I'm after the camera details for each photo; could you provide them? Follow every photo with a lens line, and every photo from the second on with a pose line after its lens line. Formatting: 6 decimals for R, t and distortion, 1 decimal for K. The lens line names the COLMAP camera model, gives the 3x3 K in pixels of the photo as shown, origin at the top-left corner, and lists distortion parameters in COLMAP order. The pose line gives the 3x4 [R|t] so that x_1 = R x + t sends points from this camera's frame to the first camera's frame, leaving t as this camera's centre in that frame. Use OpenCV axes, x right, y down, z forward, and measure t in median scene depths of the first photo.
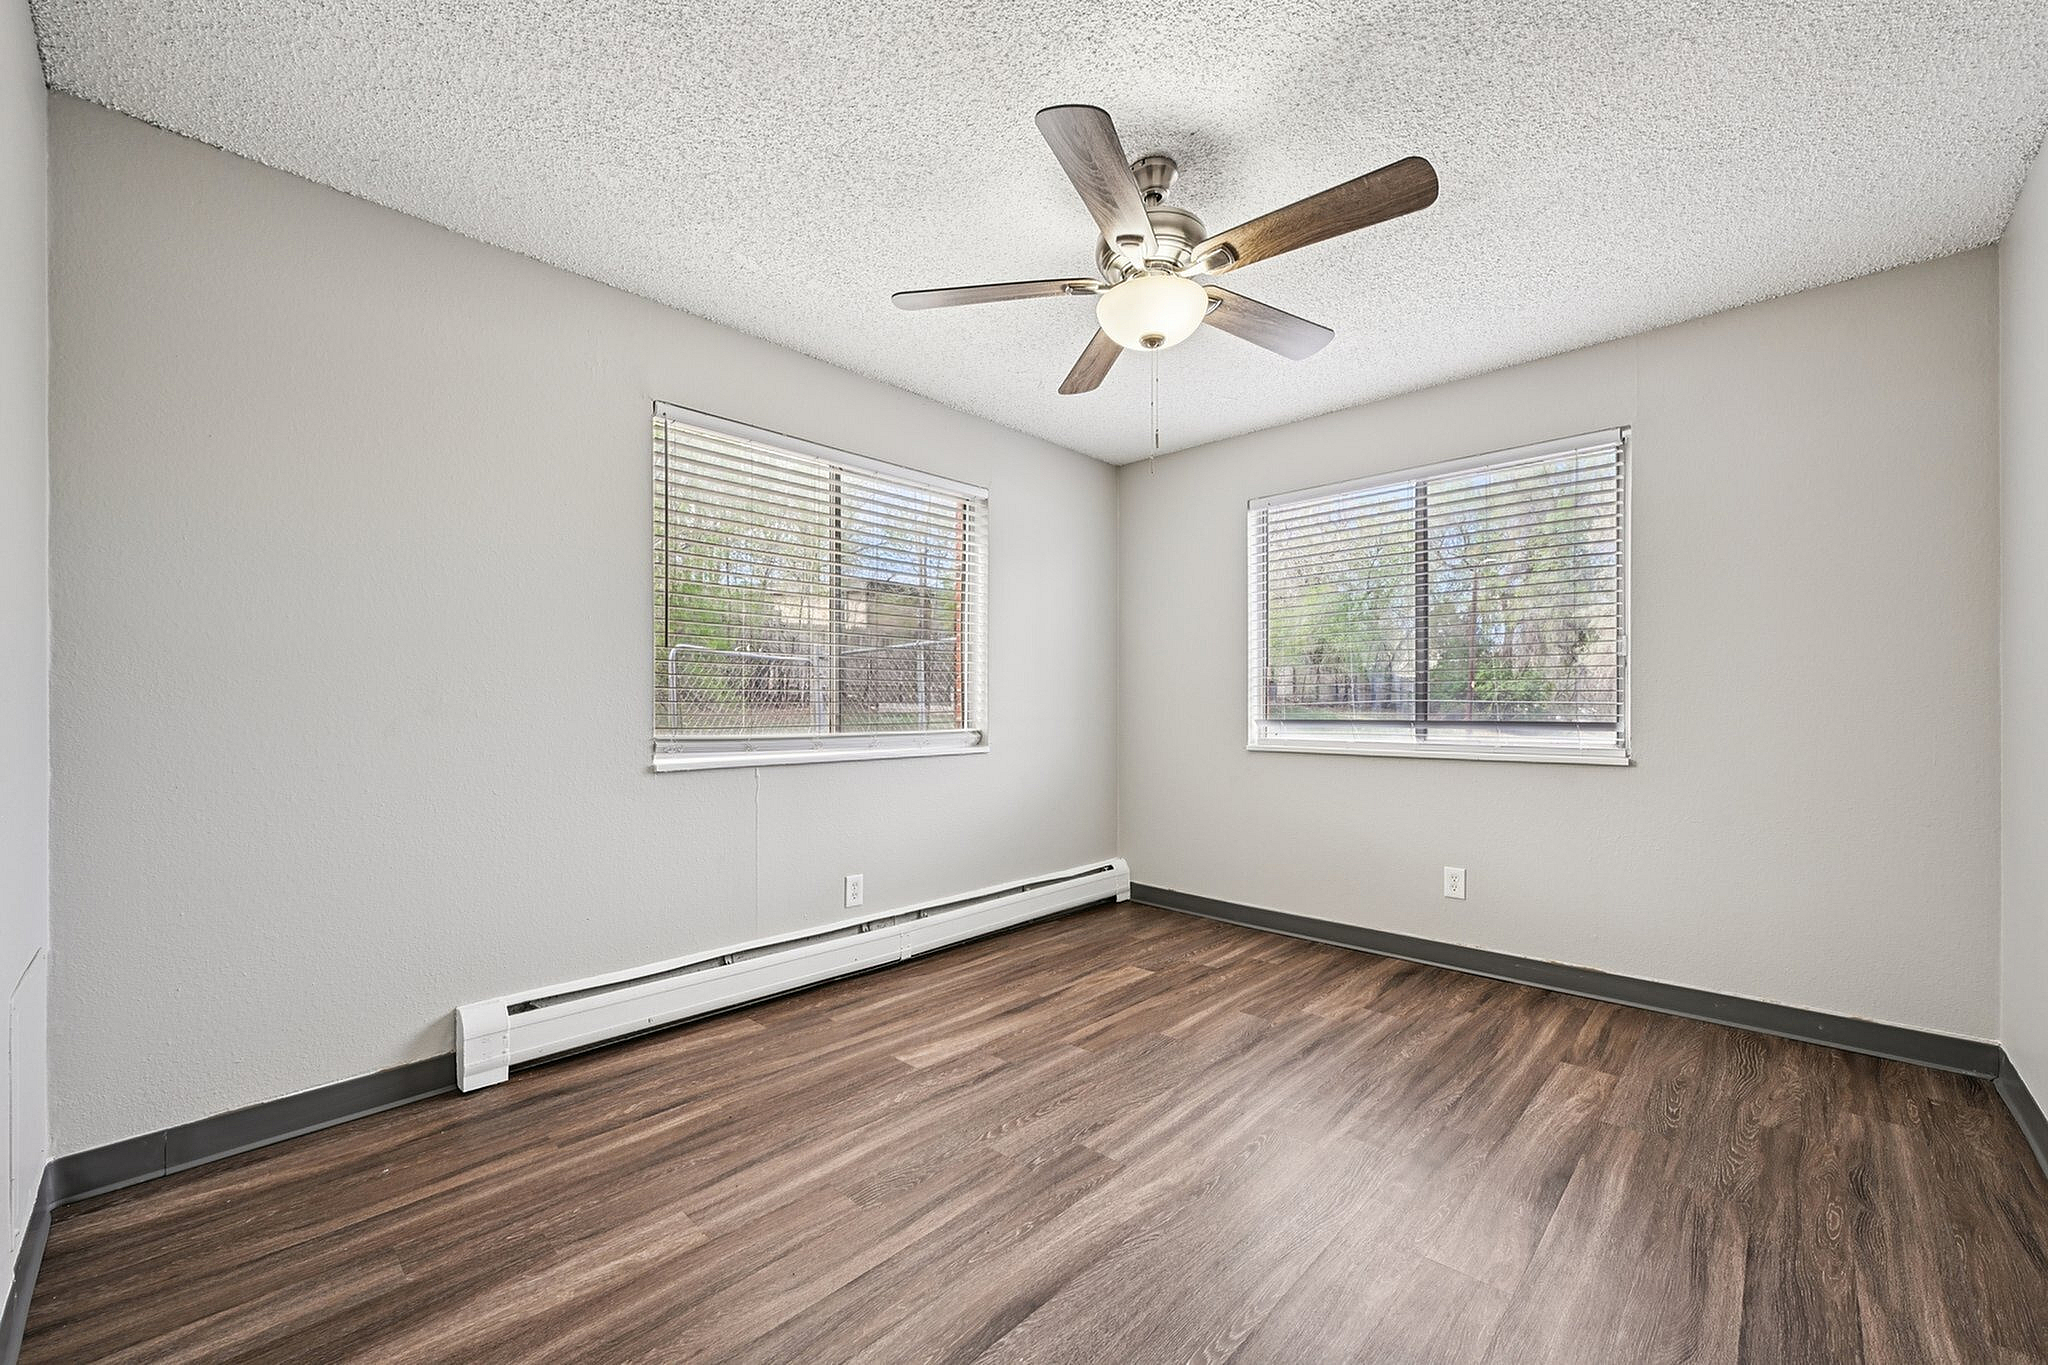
lens RADIAL K [[805.1, 0, 1028.3], [0, 805.1, 690.8], [0, 0, 1]] dist [0.001647, -0.000176]
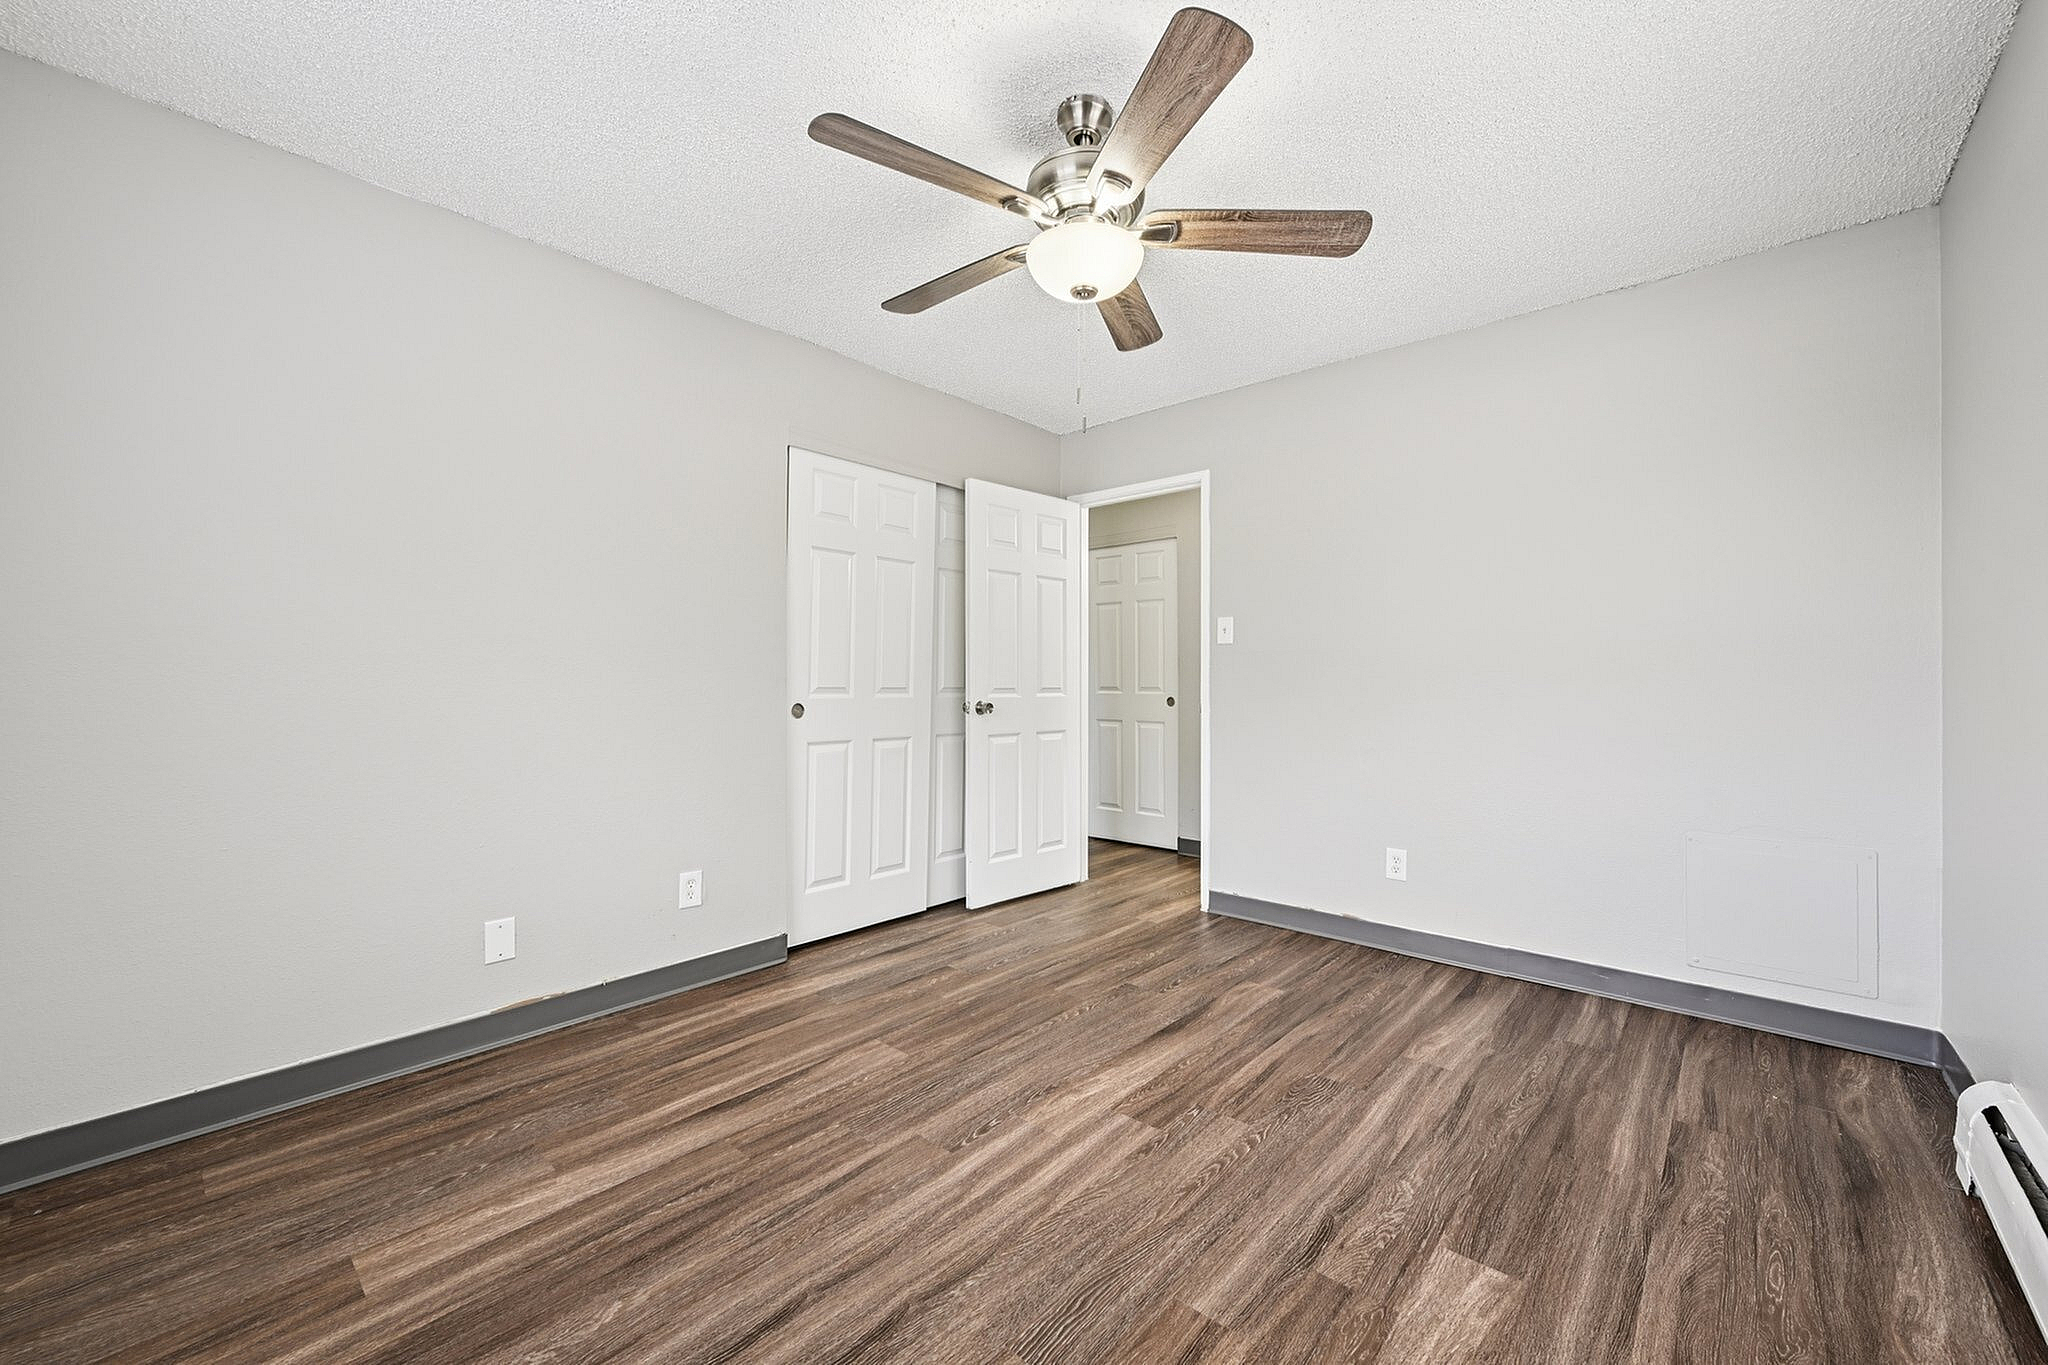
lens RADIAL K [[805.1, 0, 1028.3], [0, 805.1, 690.8], [0, 0, 1]] dist [0.001647, -0.000176]
pose [[-0.999431, 0.001512, -0.033689, 0.250759], [0.001966, 0.999908, -0.013450, 0.044344], [0.033666, -0.013509, -0.999342, 1.947420]]
